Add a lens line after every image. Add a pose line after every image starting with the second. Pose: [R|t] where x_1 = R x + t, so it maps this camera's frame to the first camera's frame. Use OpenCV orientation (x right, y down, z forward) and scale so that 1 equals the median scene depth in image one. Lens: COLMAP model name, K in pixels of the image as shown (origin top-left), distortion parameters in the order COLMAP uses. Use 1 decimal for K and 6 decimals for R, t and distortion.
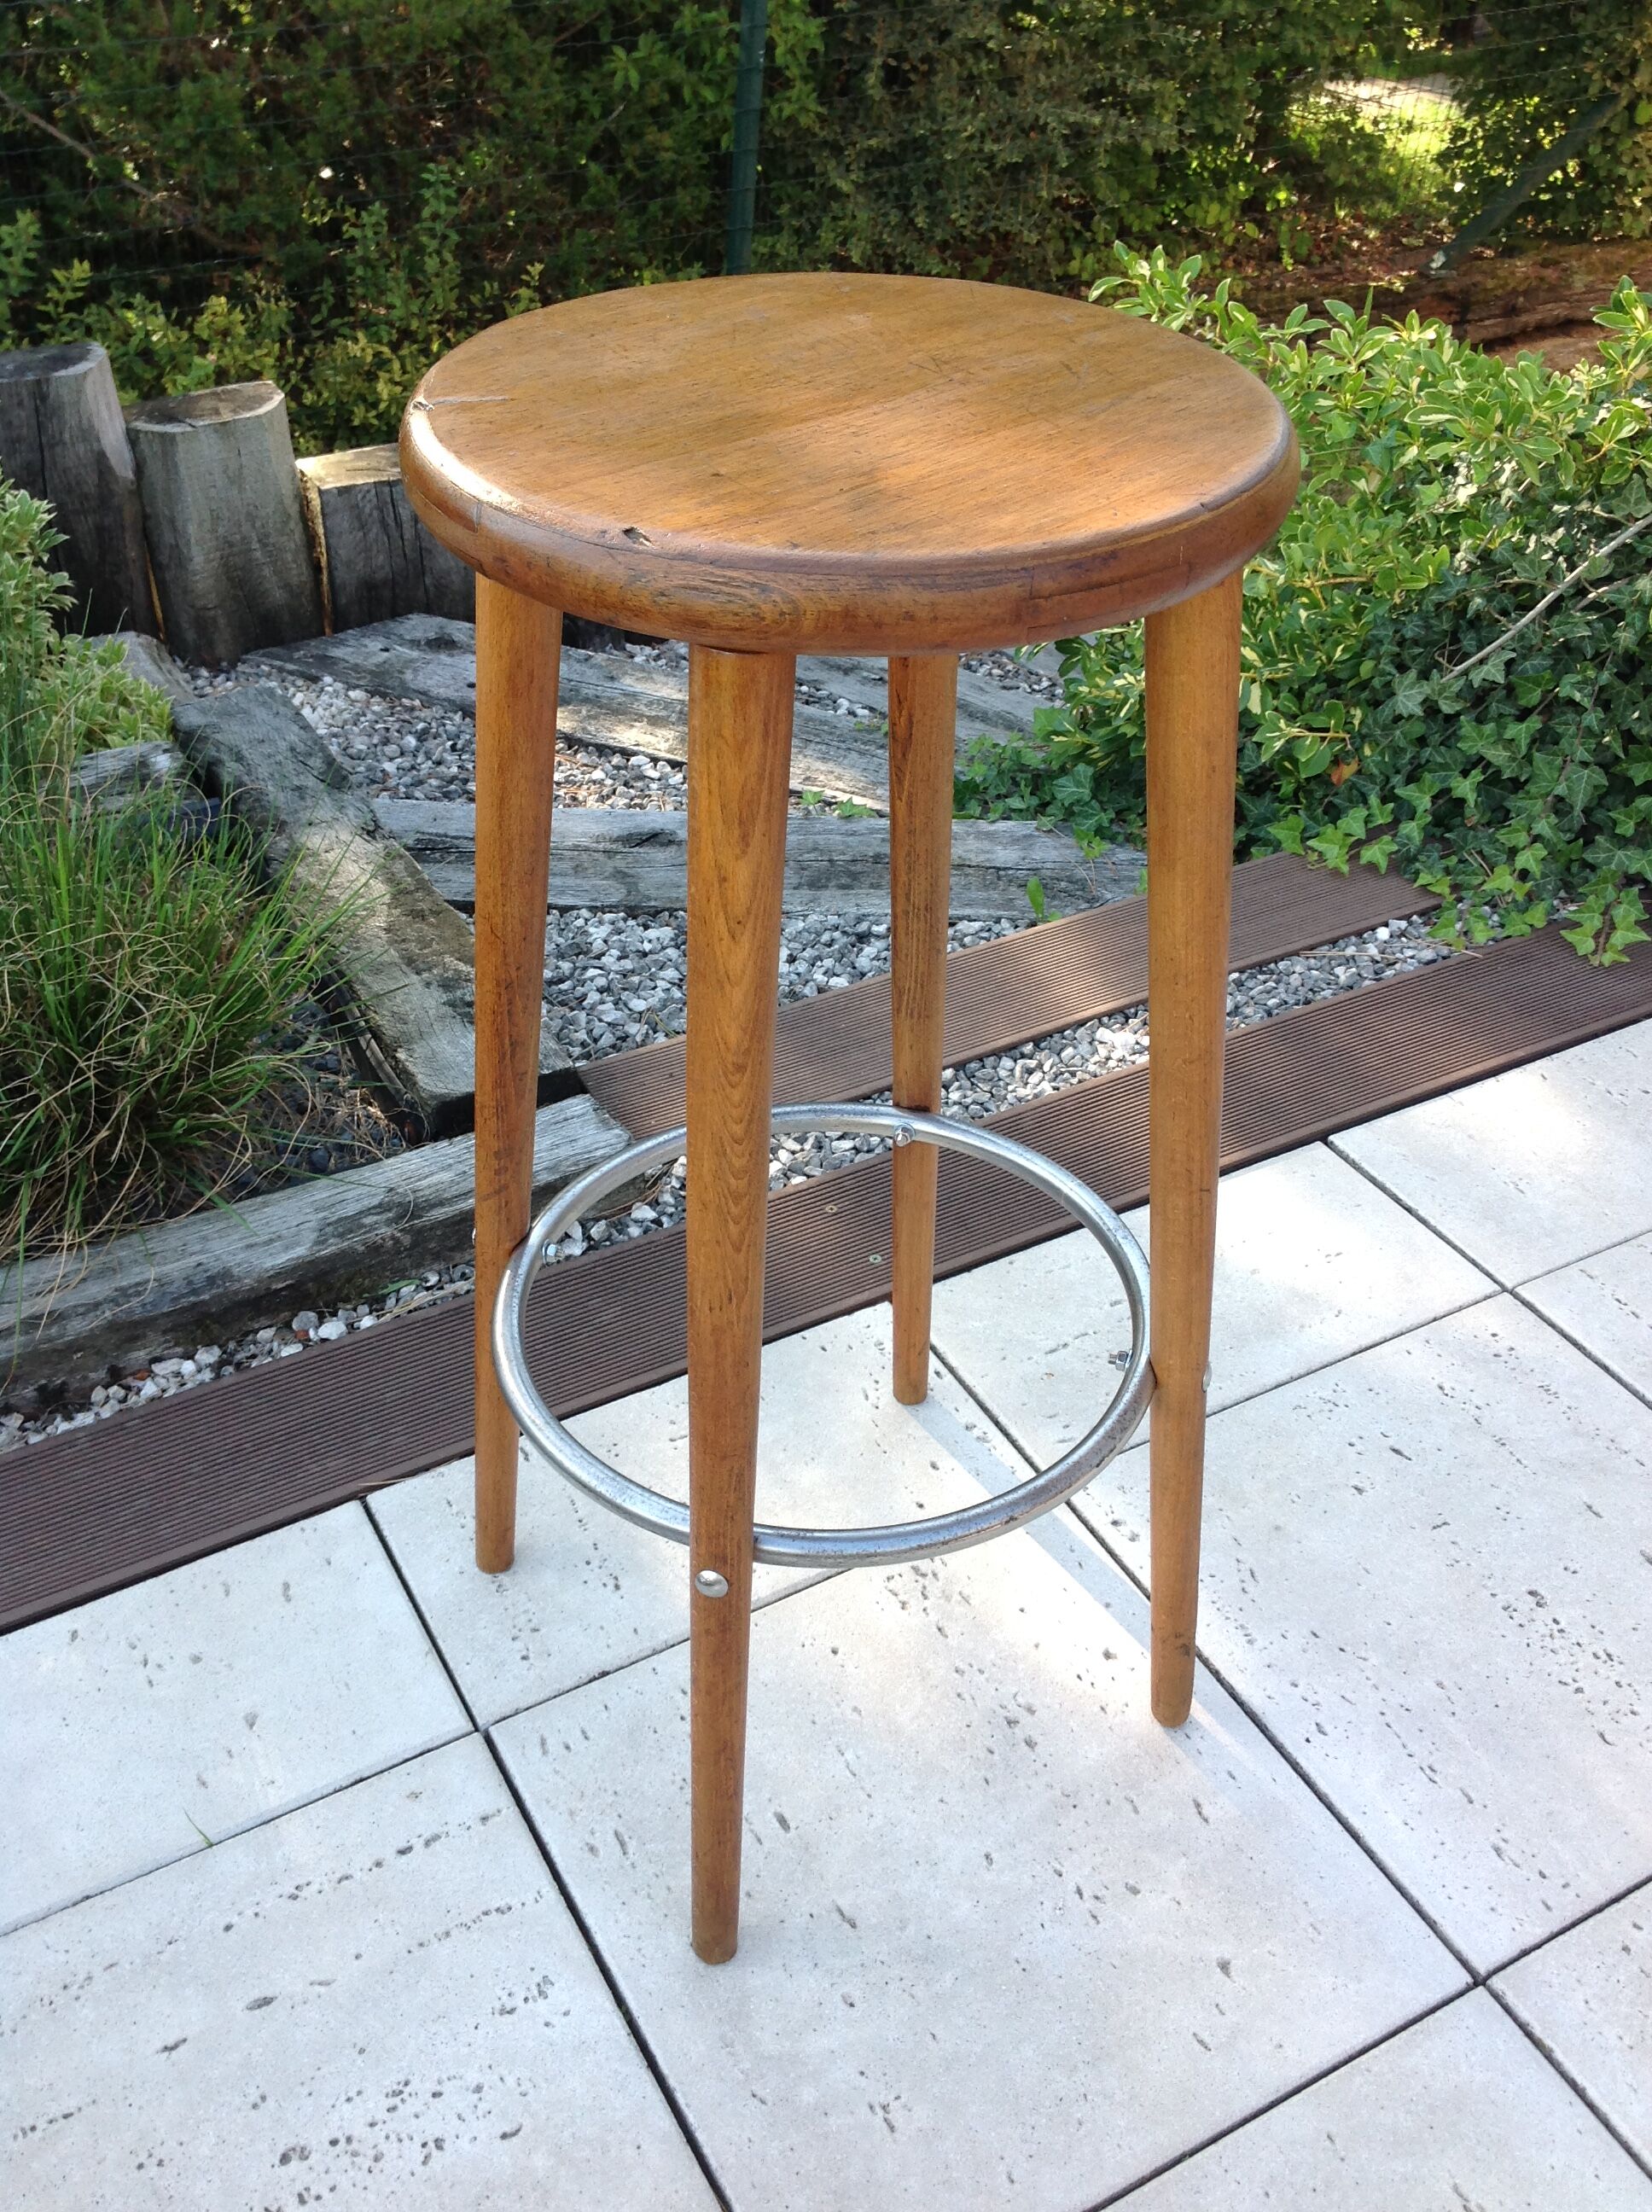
lens RADIAL K [[2093.7, 0, 819.0], [0, 2093.7, 1126.6], [0, 0, 1]] dist [0.138750, -0.299959]
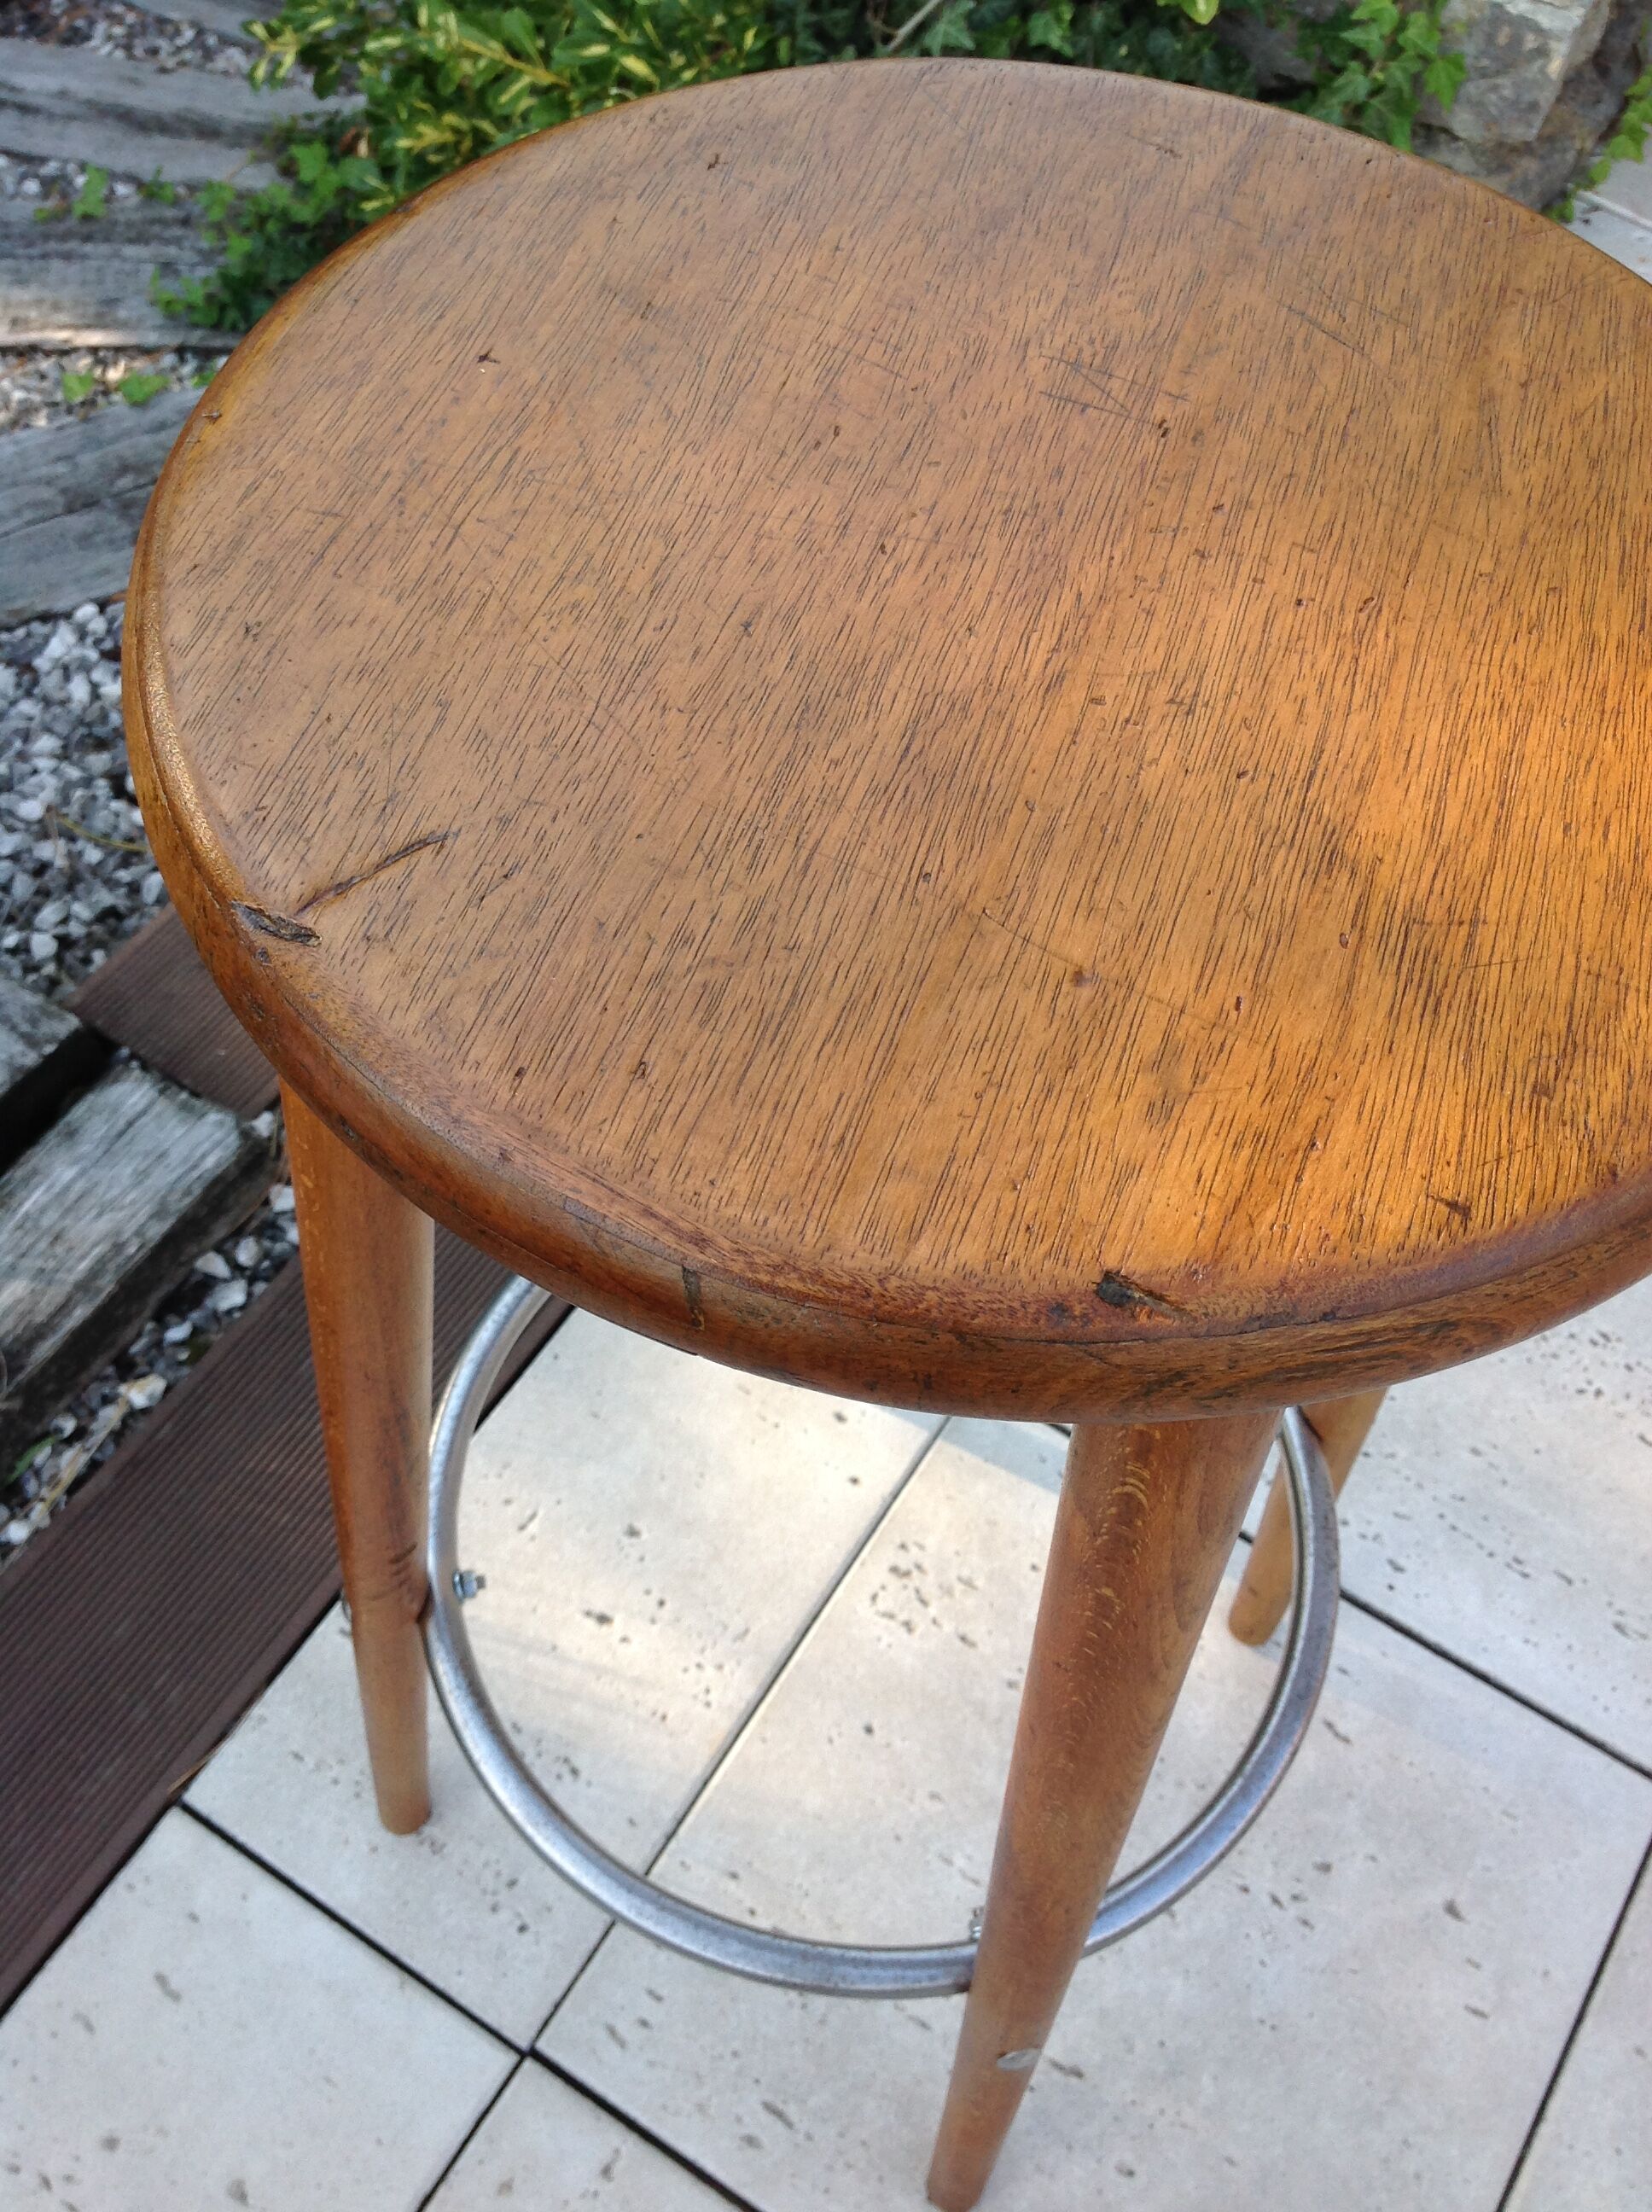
lens RADIAL K [[2113.5, 0, 844.2], [0, 2113.5, 1122.1], [0, 0, 1]] dist [0.125230, -0.280297]
pose [[0.877745, -0.390143, 0.278123, -0.119202], [0.265125, 0.879001, 0.396314, -0.246759], [-0.399090, -0.274125, 0.874976, 0.298495]]
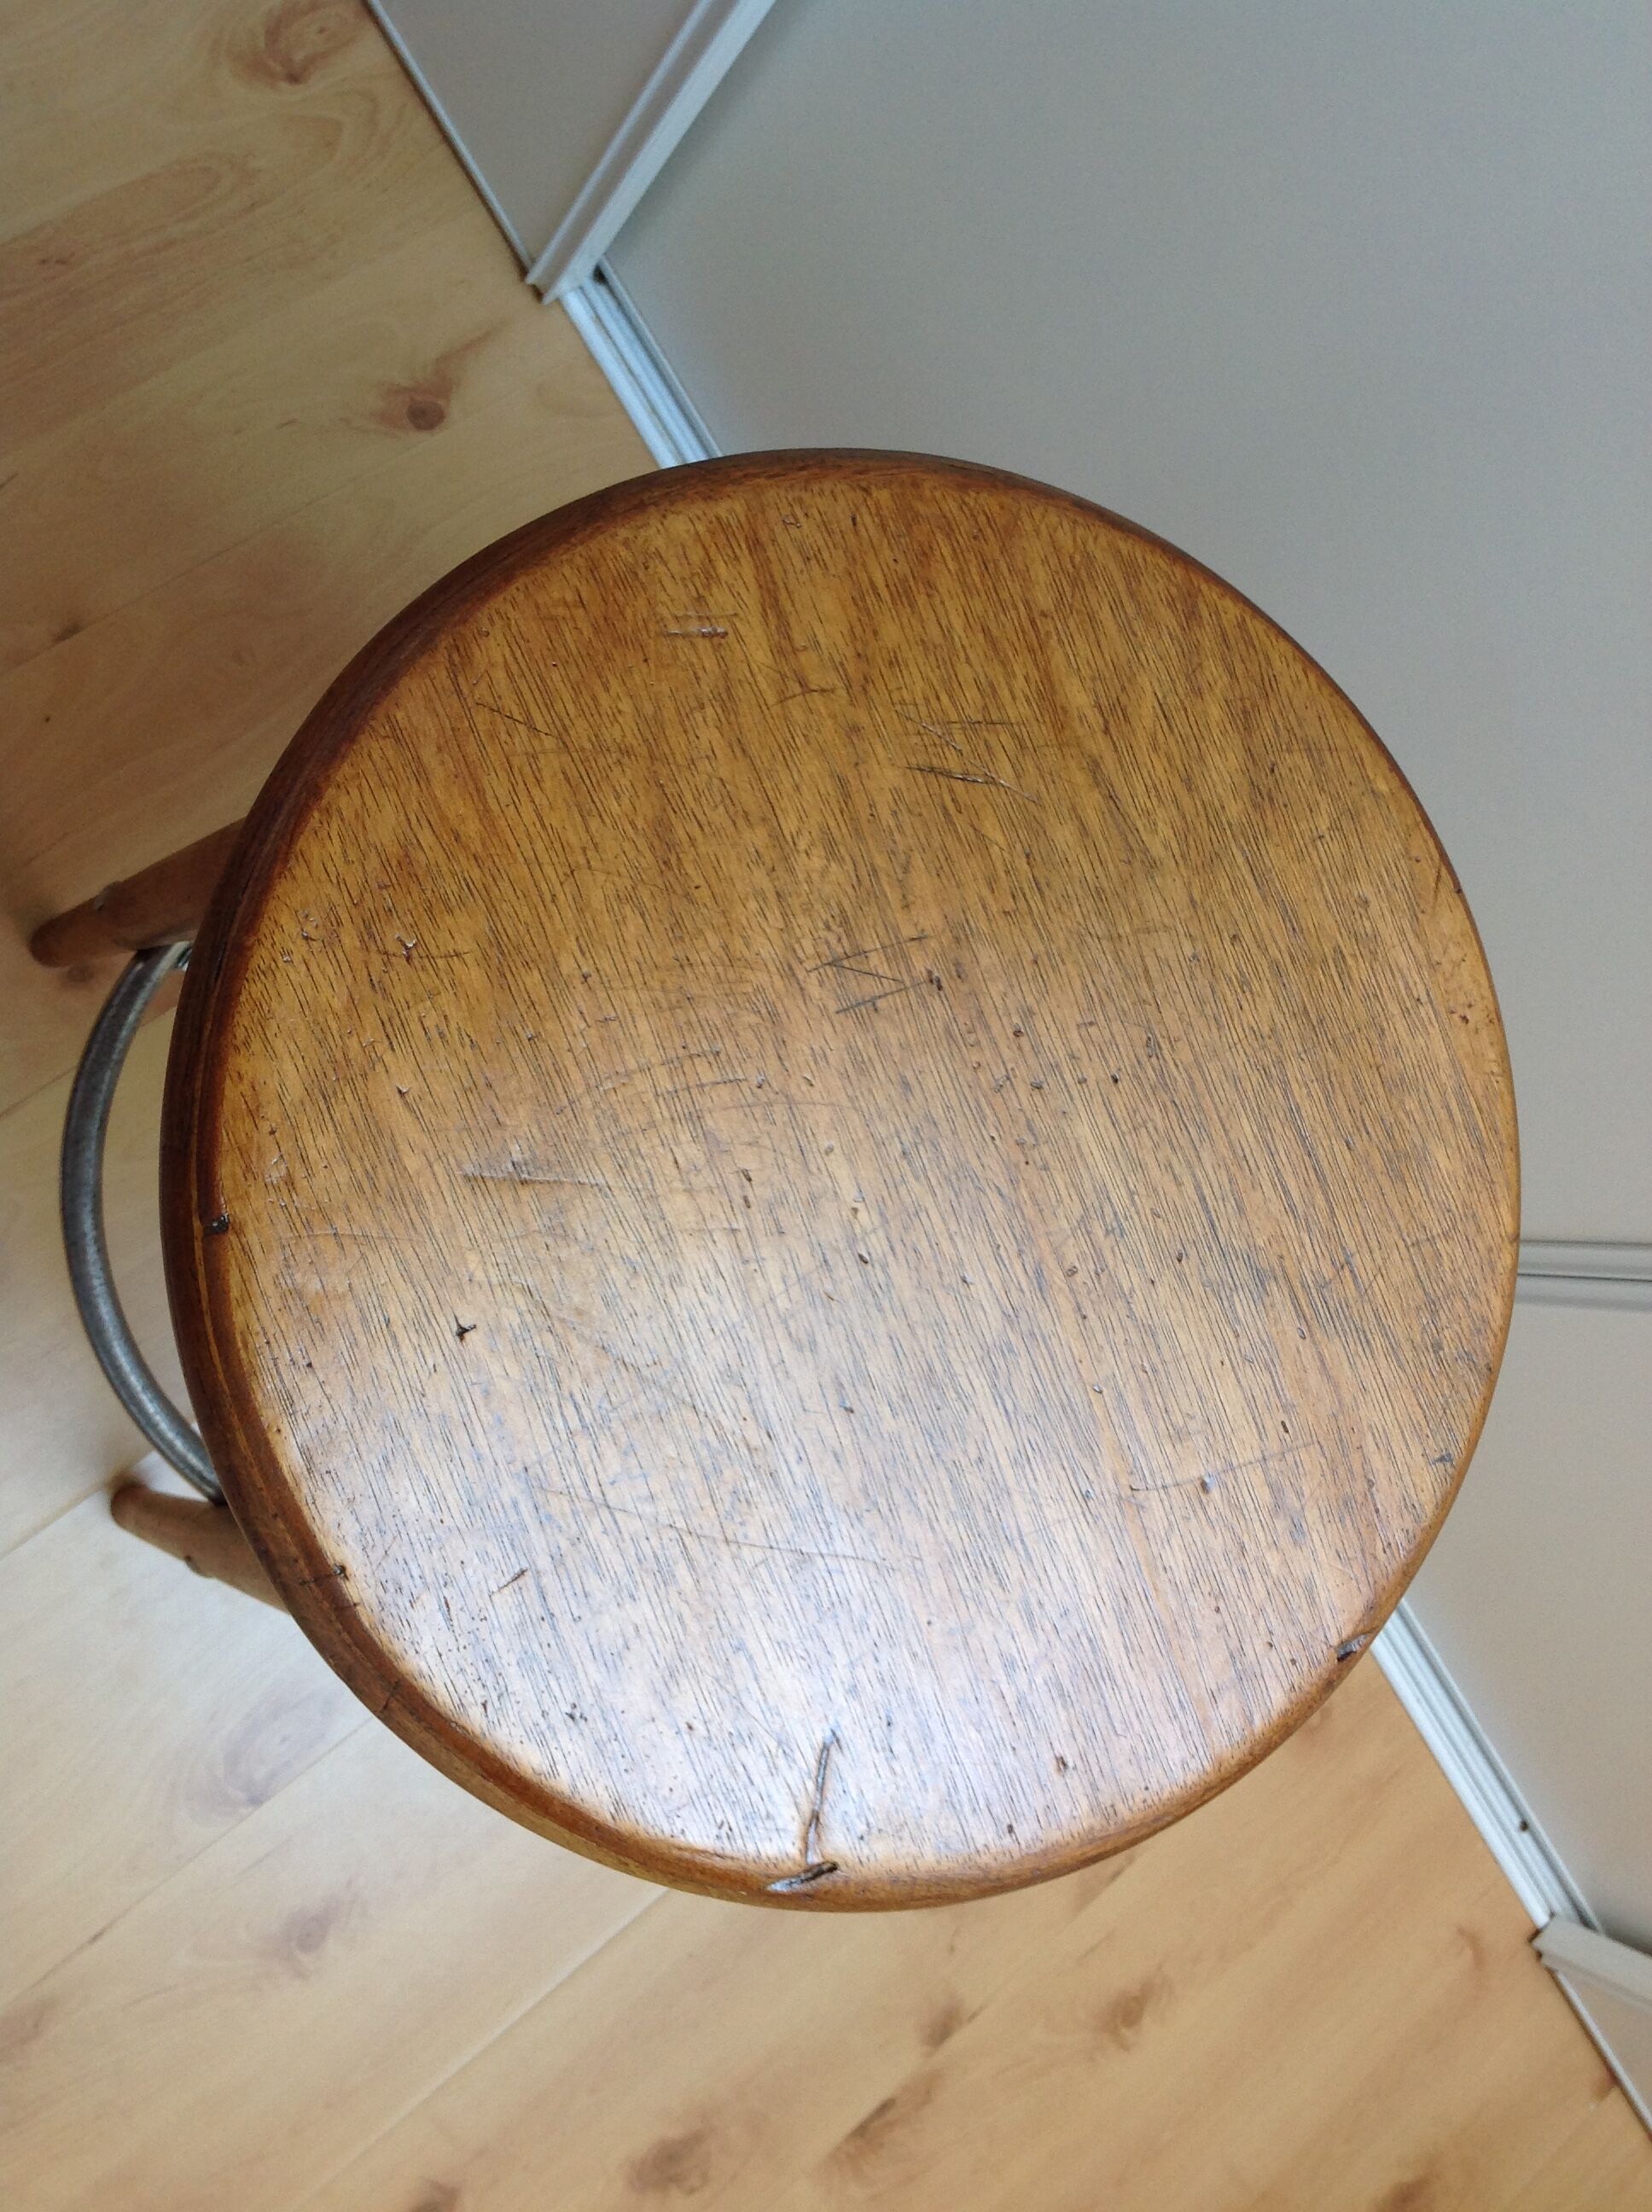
lens RADIAL K [[2076.6, 0, 831.4], [0, 2076.6, 1119.6], [0, 0, 1]] dist [0.138403, -0.294035]
pose [[0.331205, -0.931966, 0.147452, -0.039442], [0.227813, 0.230633, 0.945997, -0.512921], [-0.915644, -0.279727, 0.288701, 0.472371]]
